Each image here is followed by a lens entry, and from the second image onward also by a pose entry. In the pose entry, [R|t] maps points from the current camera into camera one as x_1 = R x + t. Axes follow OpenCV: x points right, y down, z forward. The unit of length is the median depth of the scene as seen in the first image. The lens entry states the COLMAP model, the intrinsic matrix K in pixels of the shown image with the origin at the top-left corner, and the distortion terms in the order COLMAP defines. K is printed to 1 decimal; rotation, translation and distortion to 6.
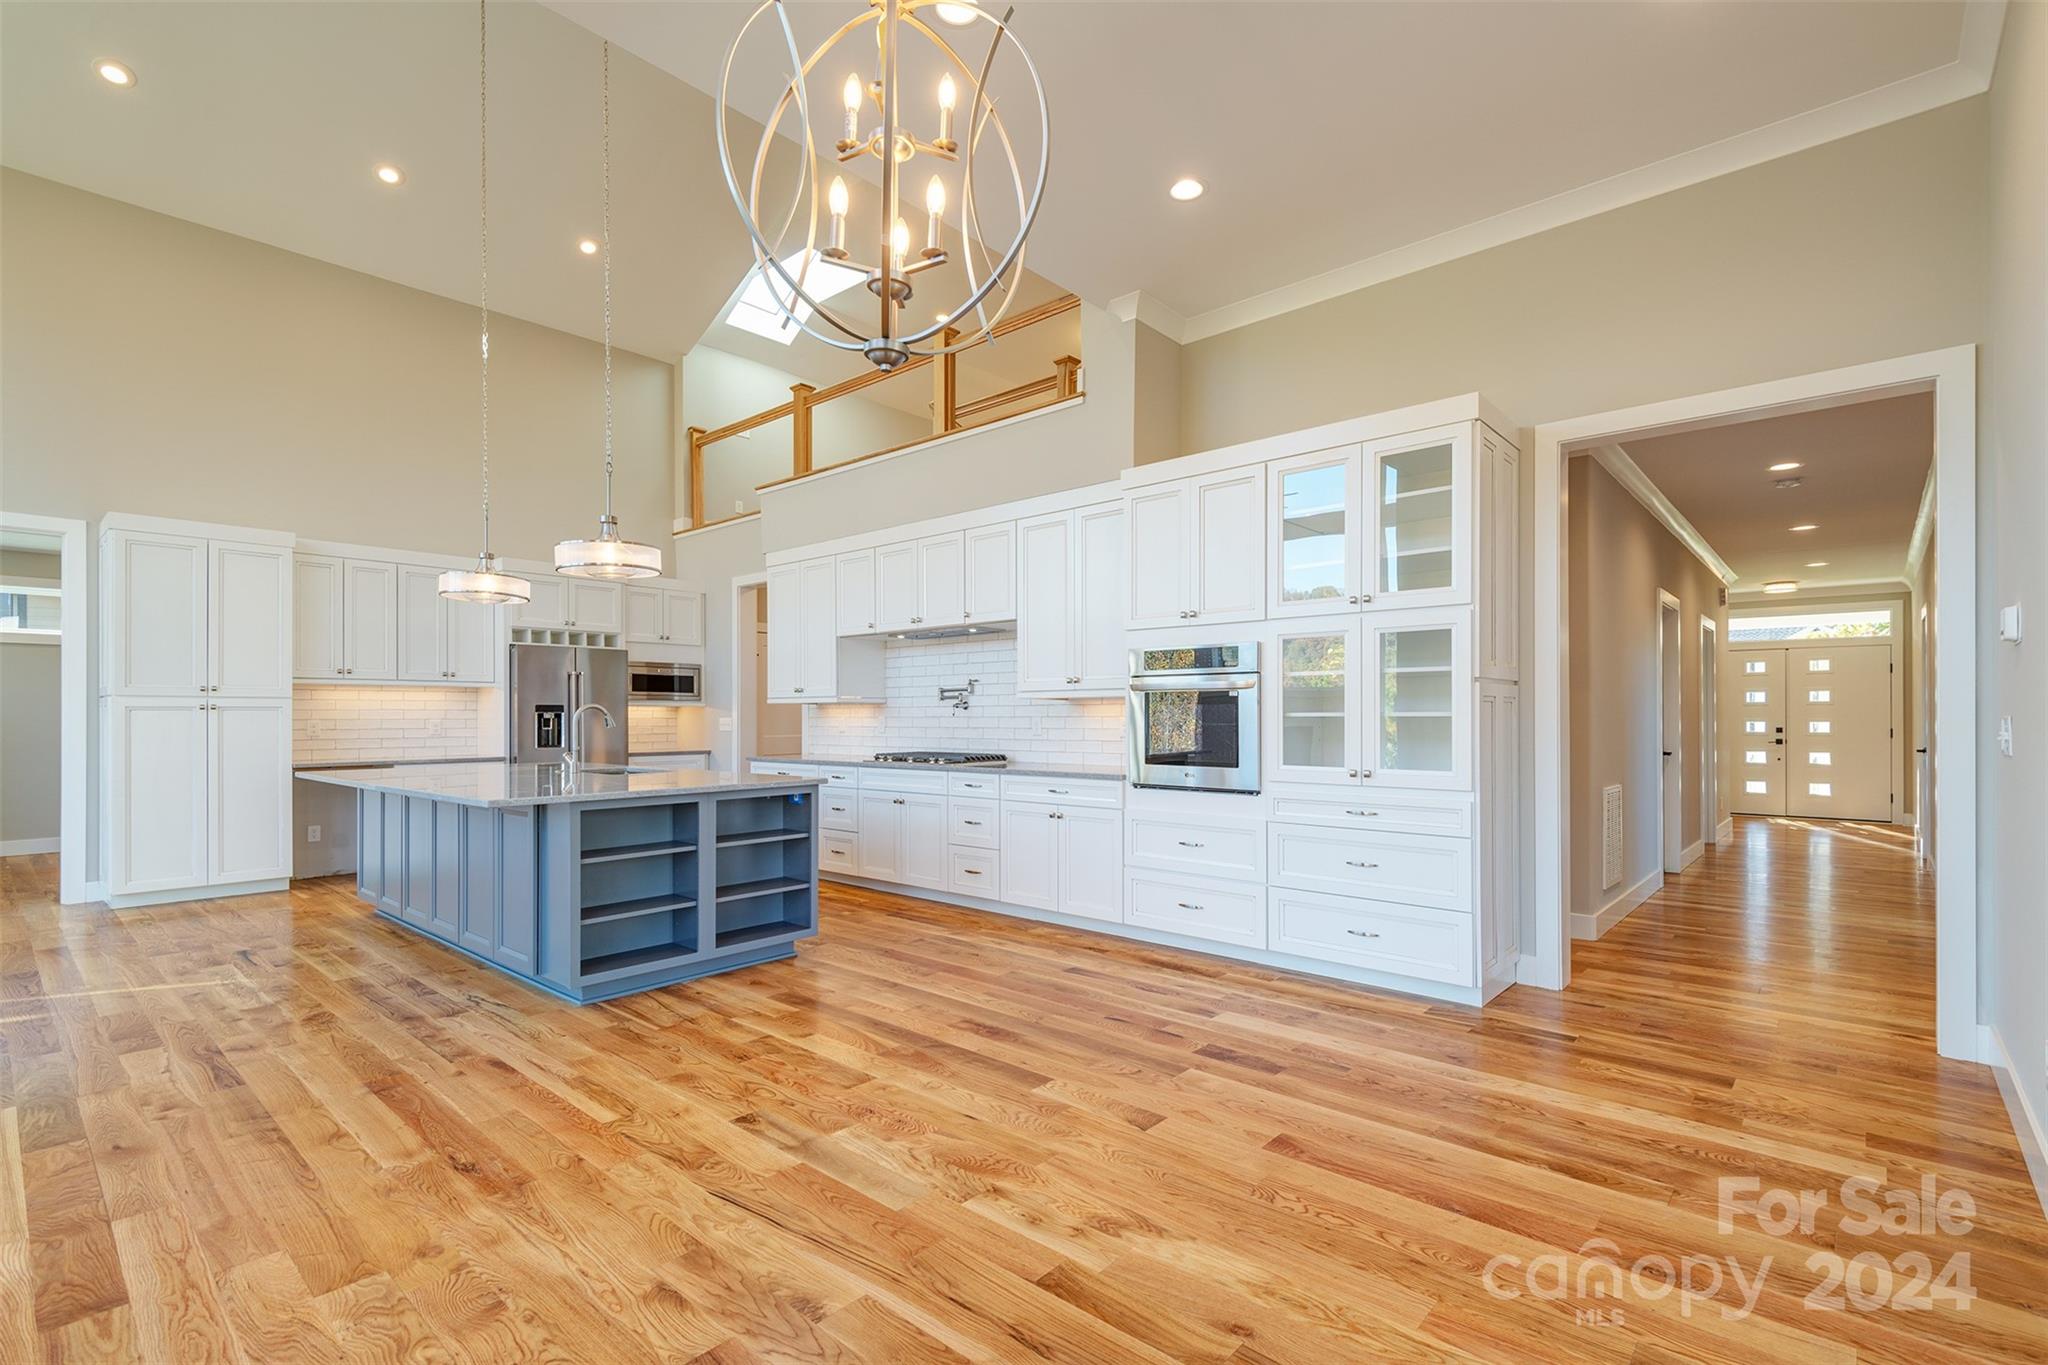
lens RADIAL K [[966.9, 0, 1032.8], [0, 966.9, 715.4], [0, 0, 1]] dist [0.002897, -0.000871]
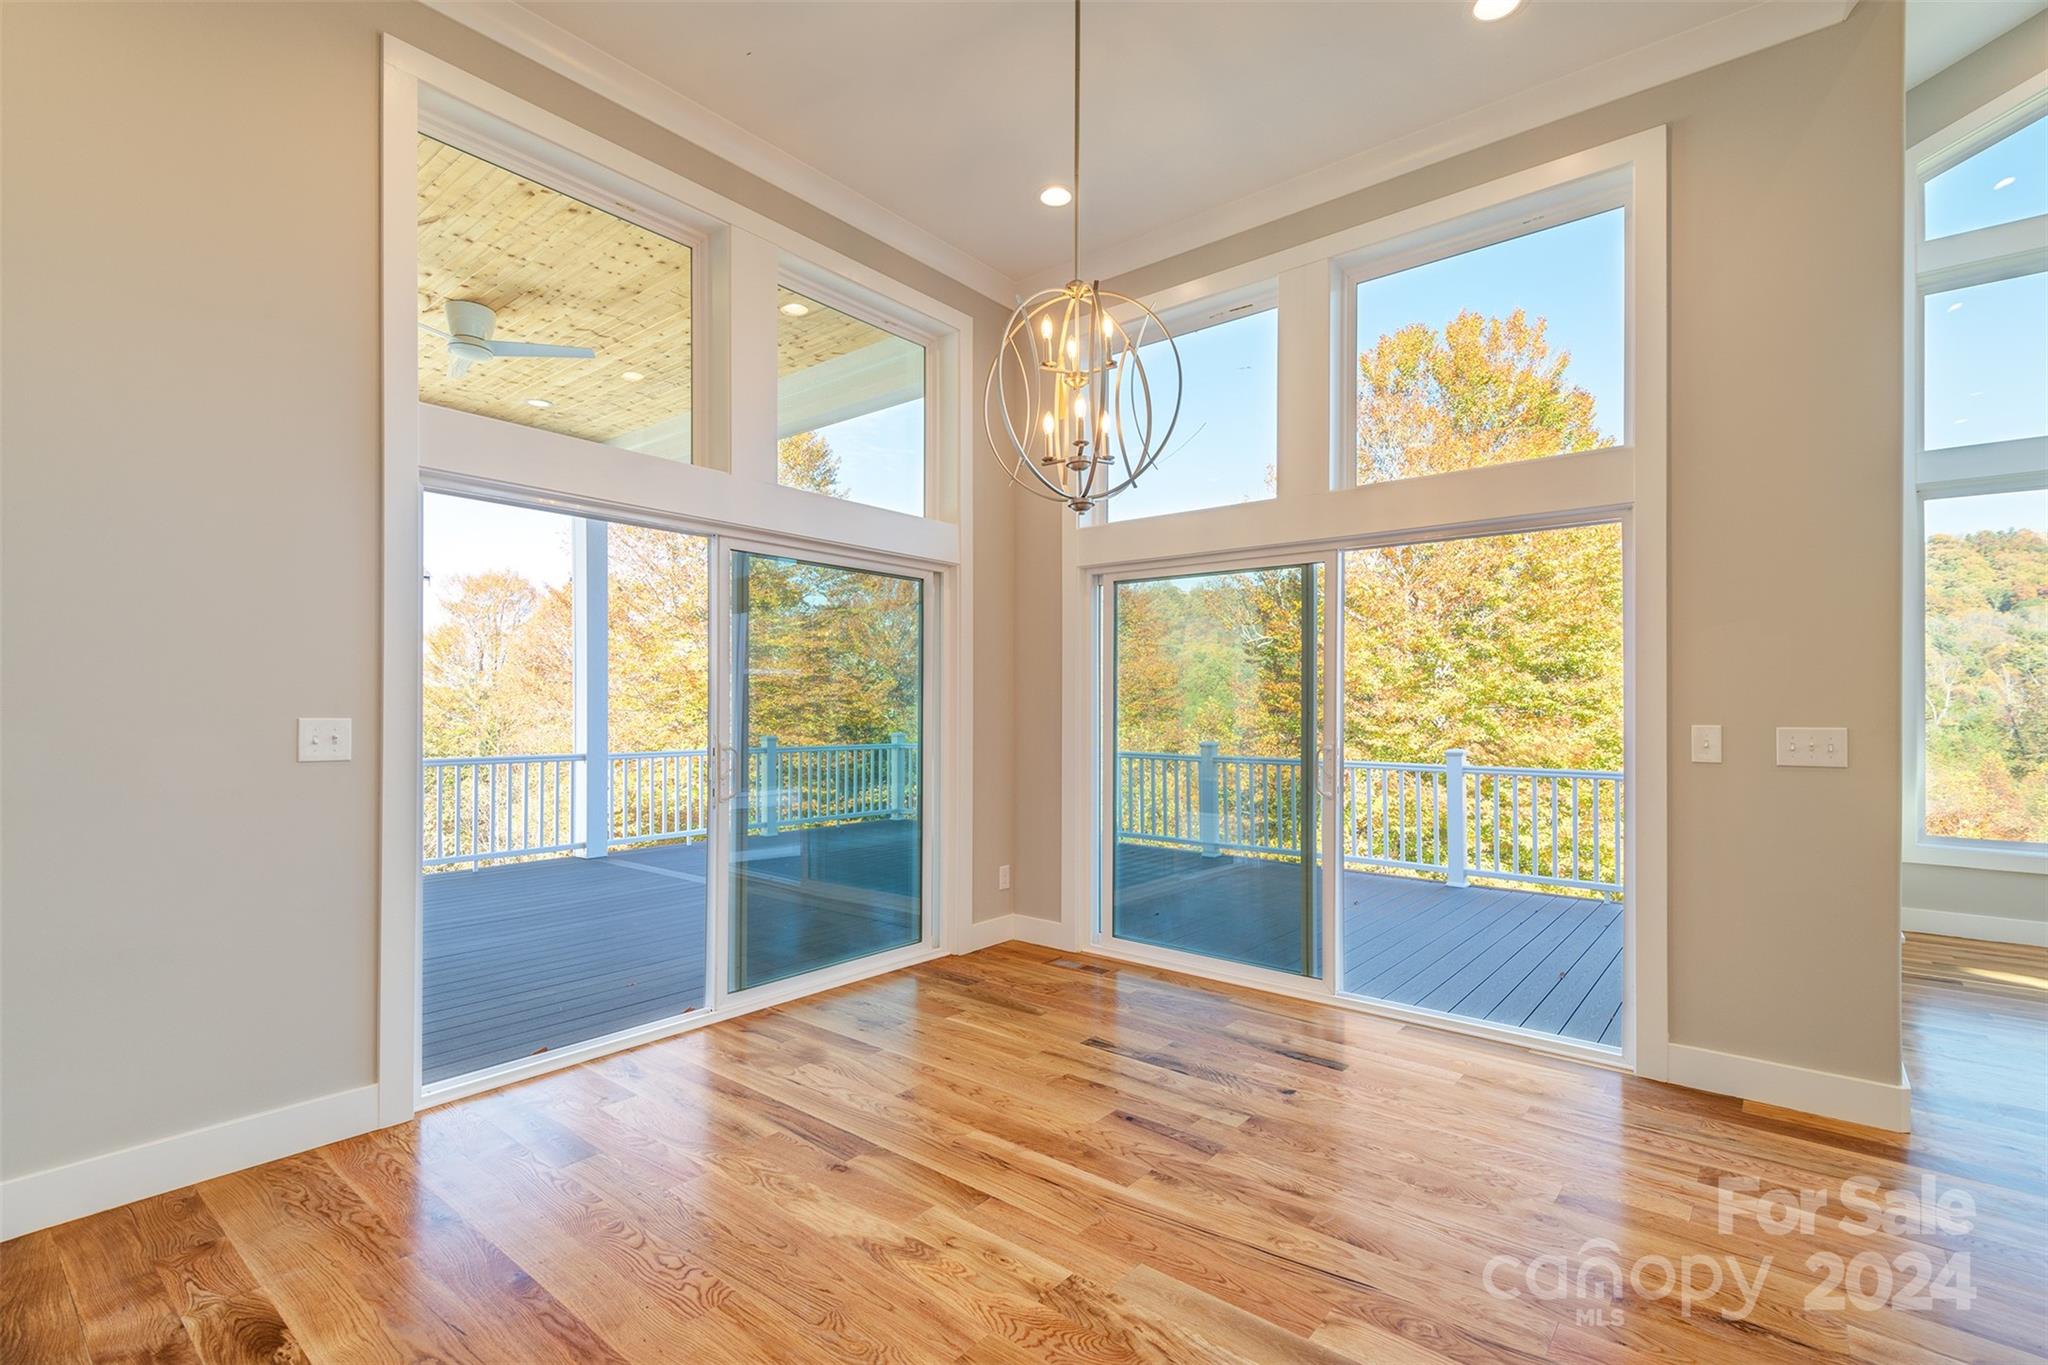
lens RADIAL K [[935.5, 0, 1030.7], [0, 935.5, 703.8], [0, 0, 1]] dist [0.013377, -0.000566]
pose [[-0.999118, -0.000248, -0.041992, 0.000631], [0.000082, 0.999969, -0.007849, -0.004755], [0.041993, -0.007845, -0.999087, 0.756515]]
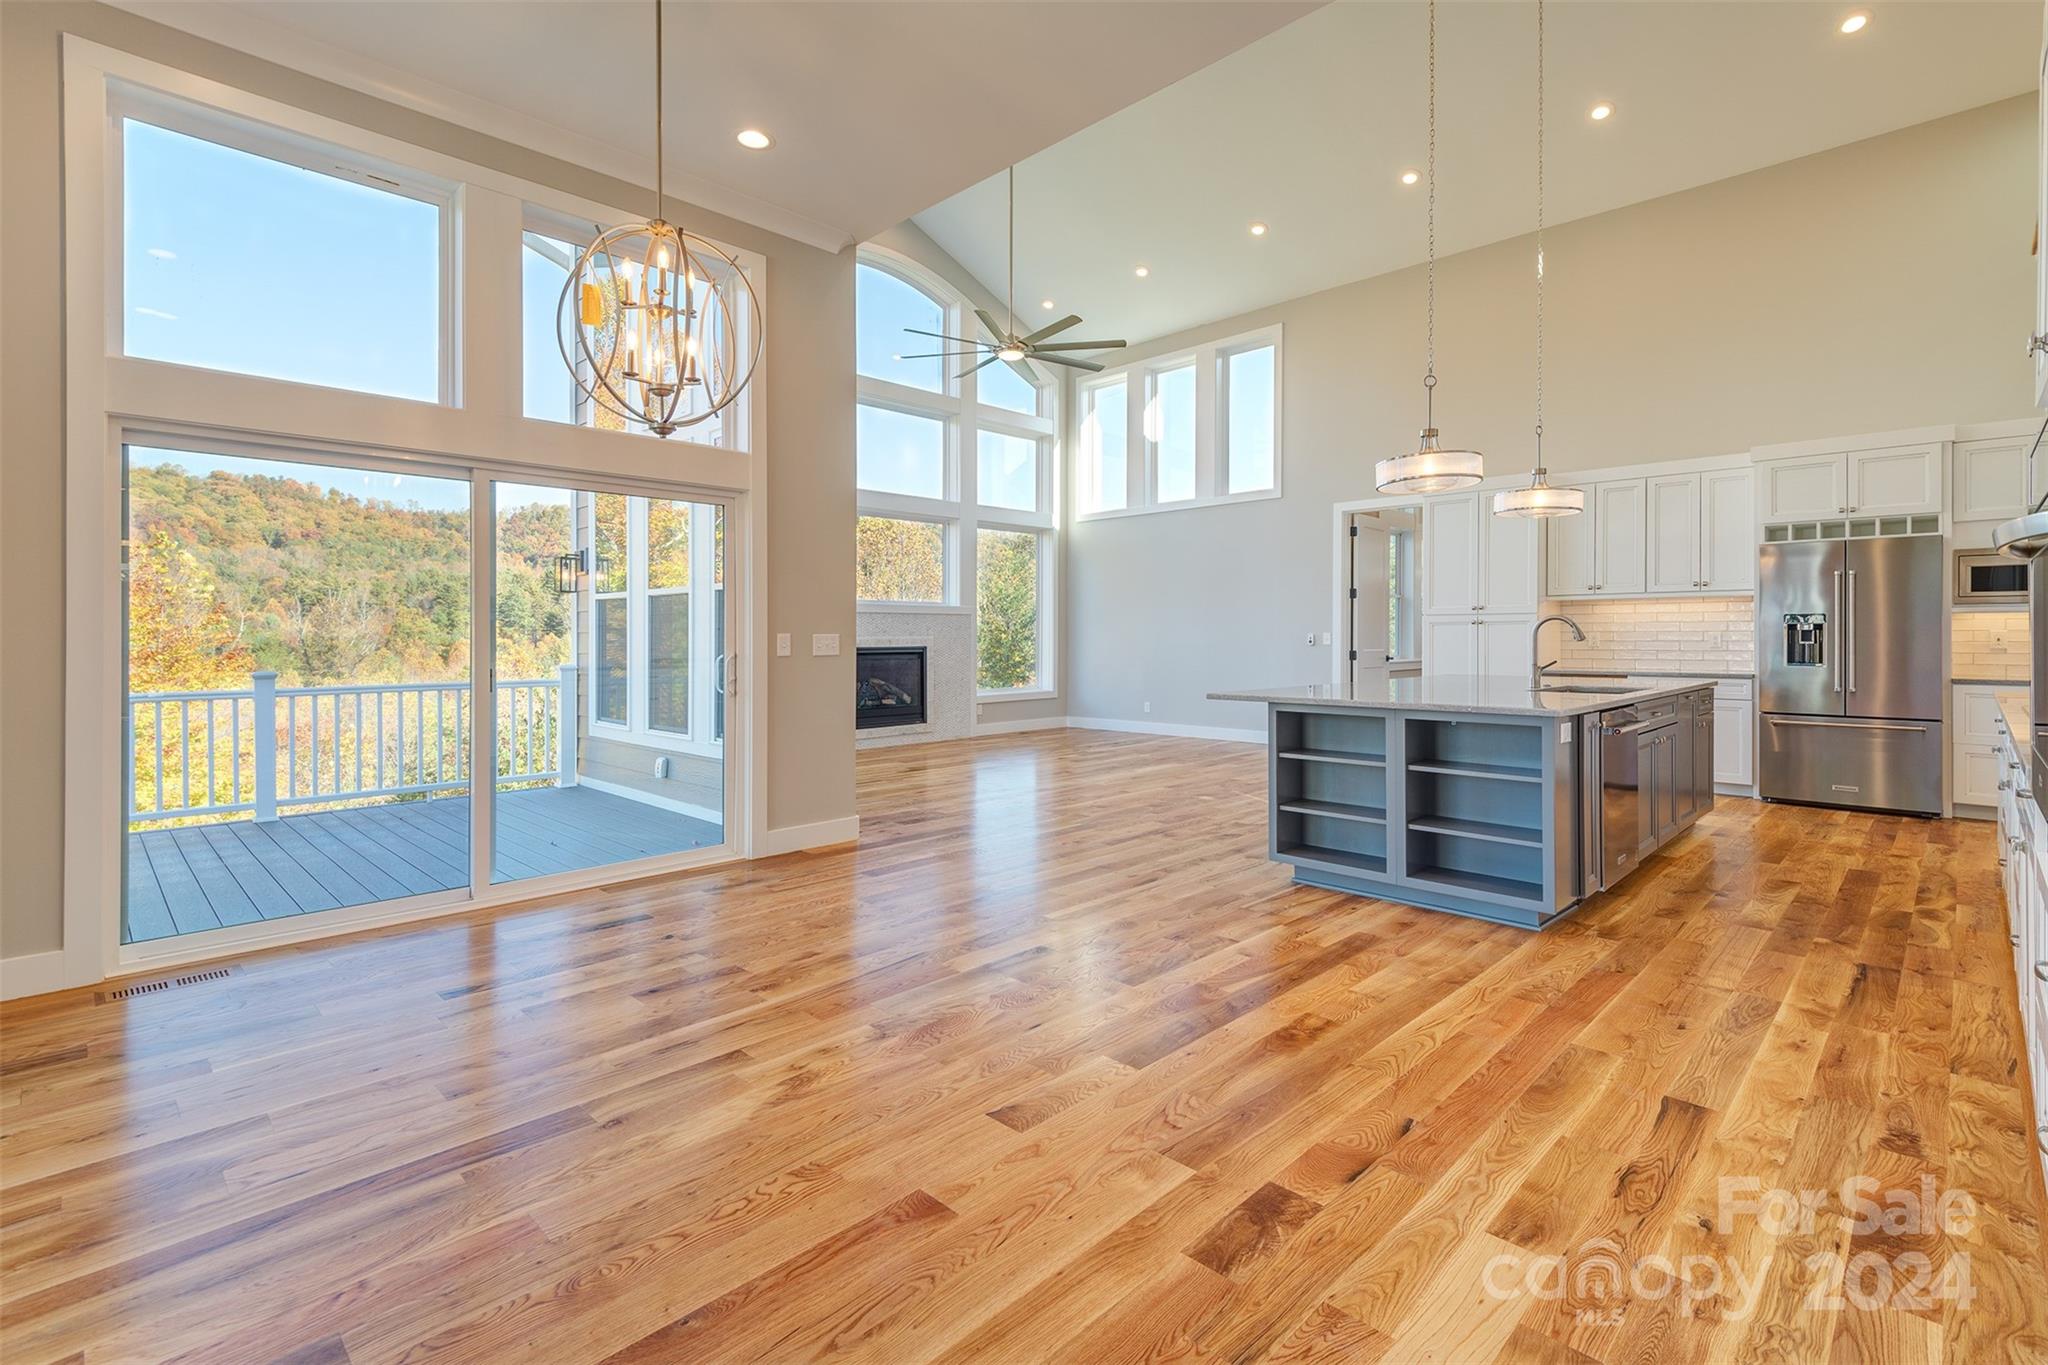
lens RADIAL K [[915.3, 0, 1010.3], [0, 915.3, 628.5], [0, 0, 1]] dist [0.007105, -0.000900]
pose [[-0.071536, -0.003041, -0.997433, 0.437485], [0.004275, 0.999985, -0.003356, 0.001960], [0.997429, -0.004504, -0.071521, 0.513362]]
